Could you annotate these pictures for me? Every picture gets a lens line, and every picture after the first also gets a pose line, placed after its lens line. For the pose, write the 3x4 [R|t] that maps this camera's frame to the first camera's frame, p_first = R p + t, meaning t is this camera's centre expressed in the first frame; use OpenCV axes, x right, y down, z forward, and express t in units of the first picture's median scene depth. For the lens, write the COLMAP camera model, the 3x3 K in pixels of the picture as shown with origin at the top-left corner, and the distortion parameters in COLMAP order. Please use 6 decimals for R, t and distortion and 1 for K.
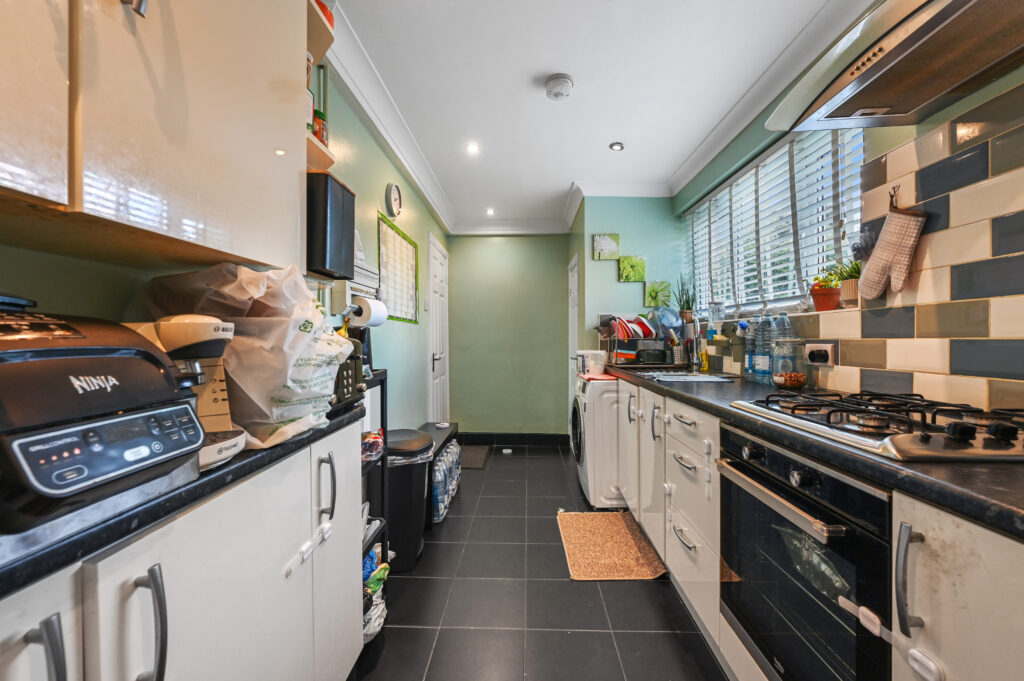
lens RADIAL K [[410.9, 0, 512.0], [0, 410.9, 340.5], [0, 0, 1]] dist [0.000653, 0.000060]
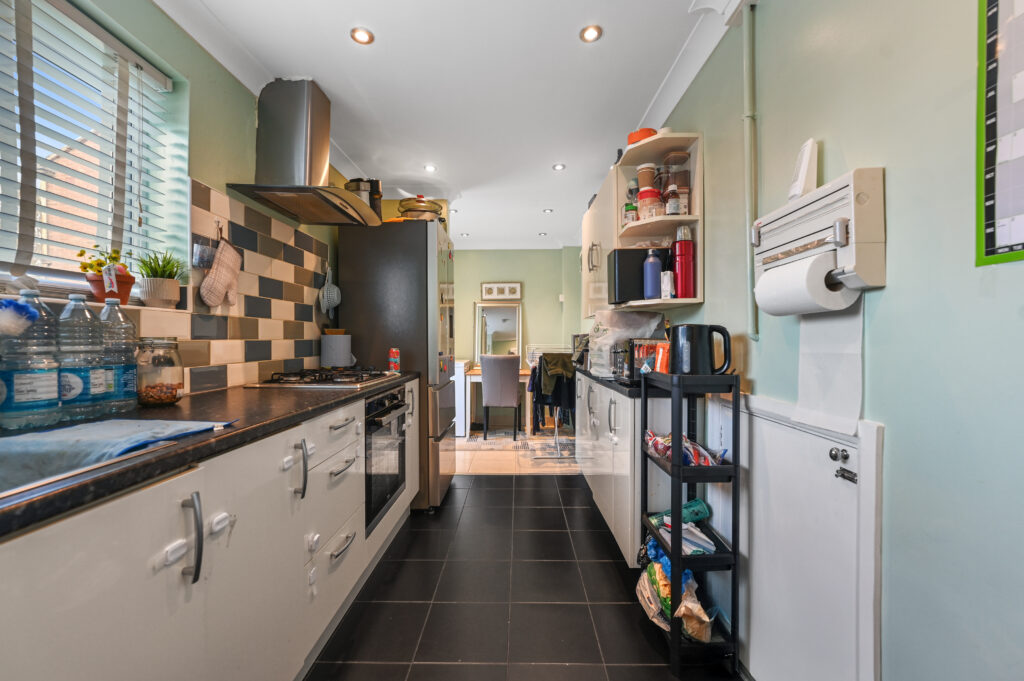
lens RADIAL K [[410.9, 0, 512.0], [0, 410.9, 340.5], [0, 0, 1]] dist [0.000653, 0.000060]
pose [[-0.999706, 0.004604, -0.023808, 0.046569], [0.004579, 0.999989, 0.001068, -0.000167], [0.023812, 0.000959, -0.999716, 2.322961]]
